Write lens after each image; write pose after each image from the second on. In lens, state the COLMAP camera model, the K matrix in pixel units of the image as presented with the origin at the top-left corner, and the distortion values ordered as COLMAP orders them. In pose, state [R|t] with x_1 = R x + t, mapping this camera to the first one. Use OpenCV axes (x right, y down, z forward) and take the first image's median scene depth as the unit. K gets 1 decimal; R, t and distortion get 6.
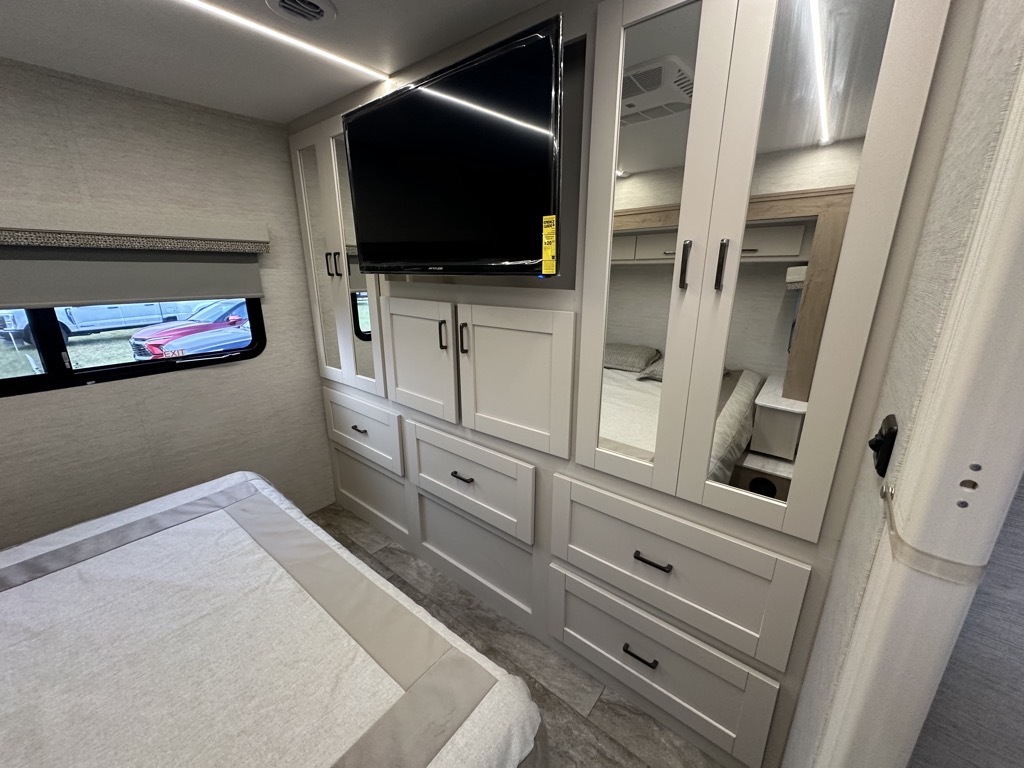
lens RADIAL K [[406.0, 0, 511.2], [0, 406.0, 382.5], [0, 0, 1]] dist [-0.001621, 0.000351]
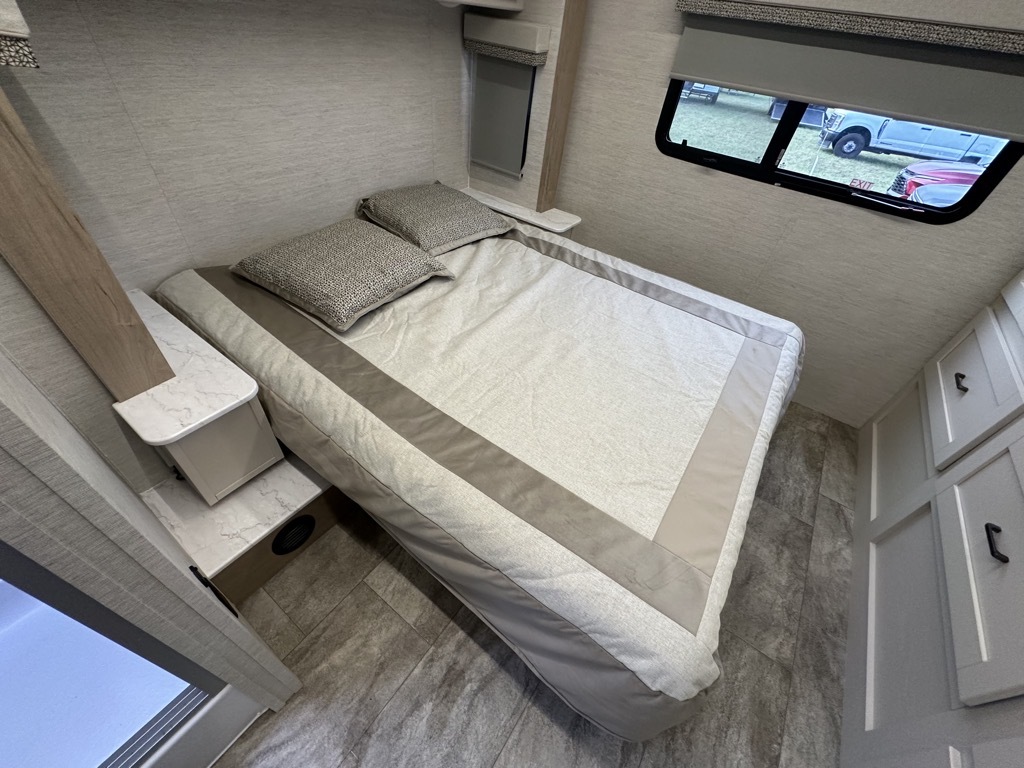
lens RADIAL K [[406.0, 0, 510.3], [0, 406.0, 383.7], [0, 0, 1]] dist [-0.001621, 0.000351]
pose [[0.057713, 0.677081, -0.733642, 0.122807], [-0.367639, 0.697639, 0.614932, -0.034125], [0.928176, 0.234226, 0.289184, 0.120580]]
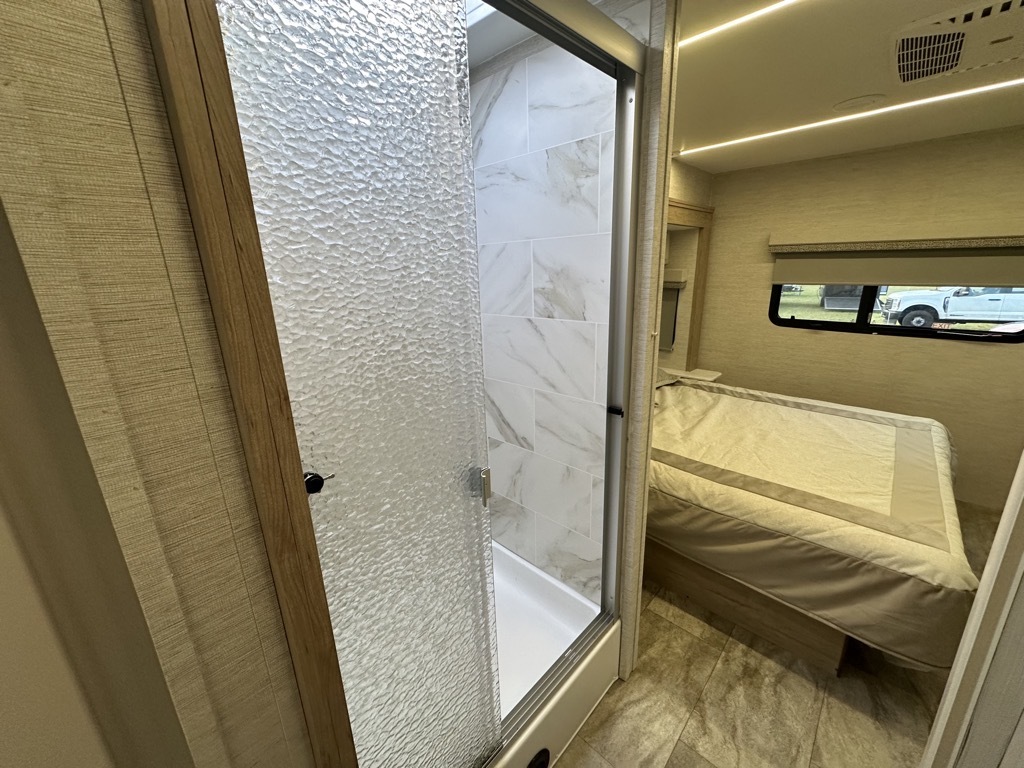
lens RADIAL K [[406.0, 0, 512.5], [0, 406.0, 384.6], [0, 0, 1]] dist [-0.001621, 0.000351]
pose [[-0.077168, 0.278419, -0.957355, 0.696494], [-0.252312, 0.923509, 0.288913, 0.088652], [0.964564, 0.263847, -0.001017, -0.346585]]
